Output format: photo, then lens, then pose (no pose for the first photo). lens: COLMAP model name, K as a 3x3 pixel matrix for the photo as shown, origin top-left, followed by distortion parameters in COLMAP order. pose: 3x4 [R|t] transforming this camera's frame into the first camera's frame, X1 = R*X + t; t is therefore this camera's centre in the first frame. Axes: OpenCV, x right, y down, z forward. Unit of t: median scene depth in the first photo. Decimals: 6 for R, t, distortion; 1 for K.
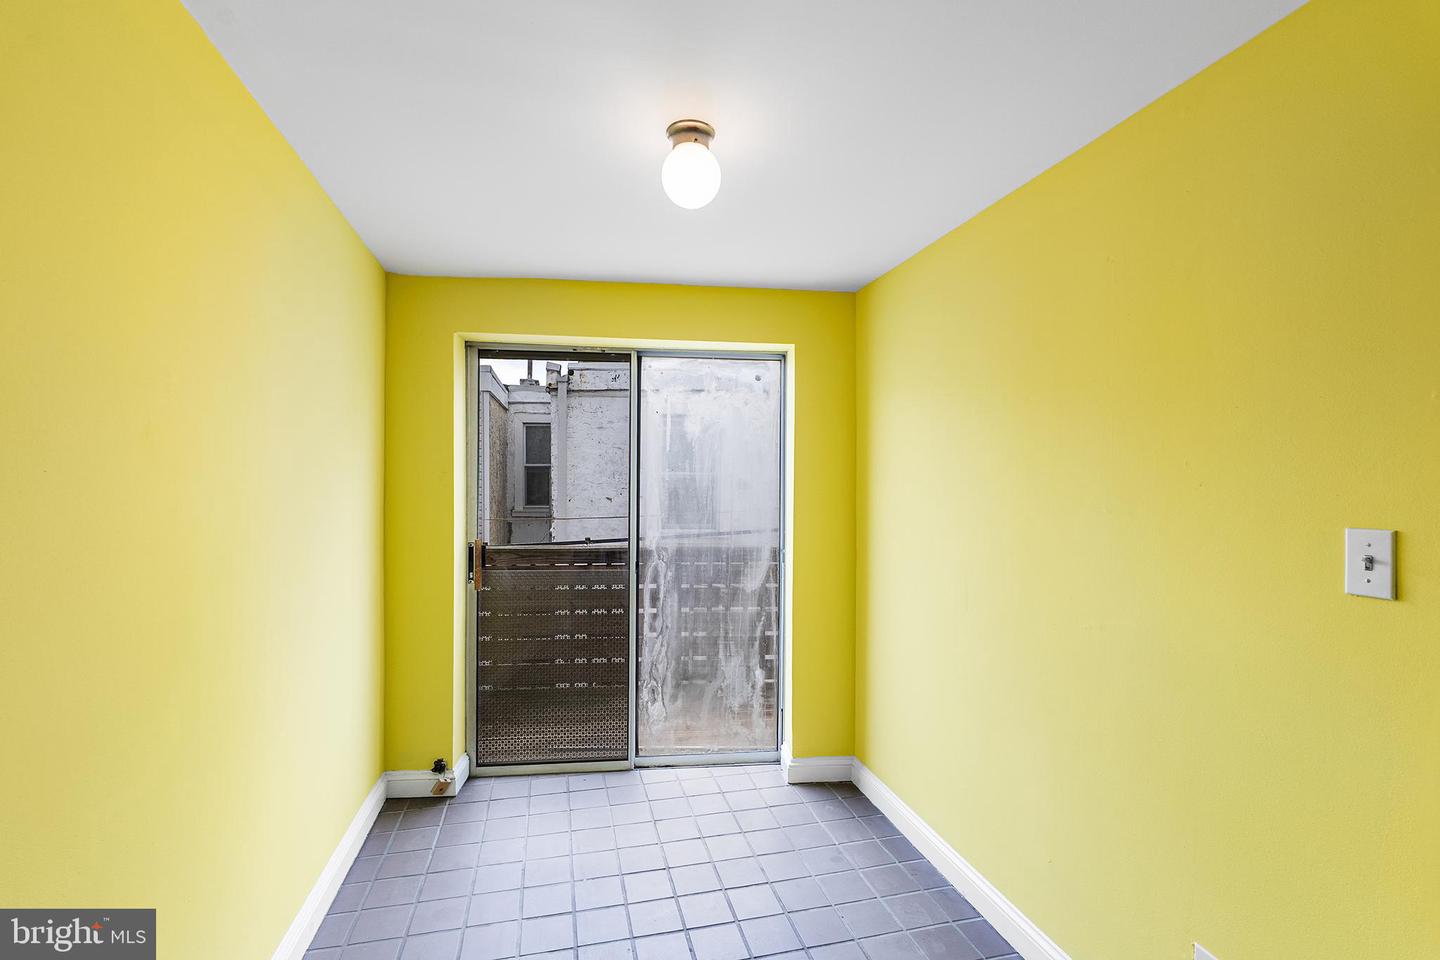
lens RADIAL K [[656.3, 0, 718.8], [0, 656.3, 482.4], [0, 0, 1]] dist [-0.002153, -0.000378]
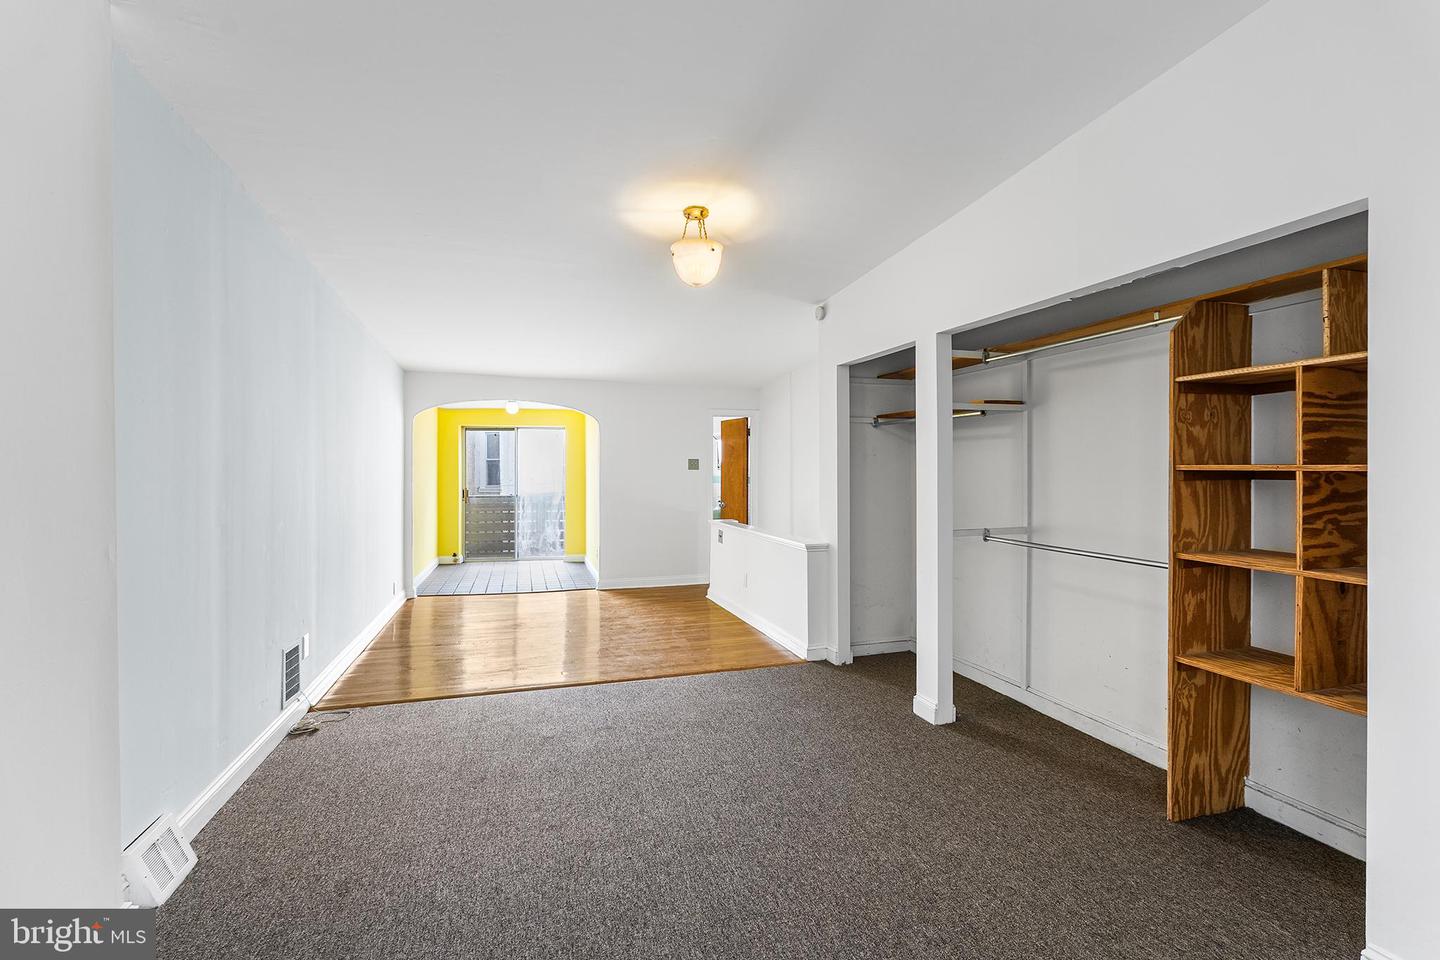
lens RADIAL K [[656.3, 0, 719.0], [0, 656.3, 473.3], [0, 0, 1]] dist [-0.002153, -0.000378]
pose [[0.998974, -0.006067, 0.044886, 0.690184], [0.005881, 0.999974, 0.004270, 0.010674], [-0.044910, -0.004002, 0.998983, -2.146047]]
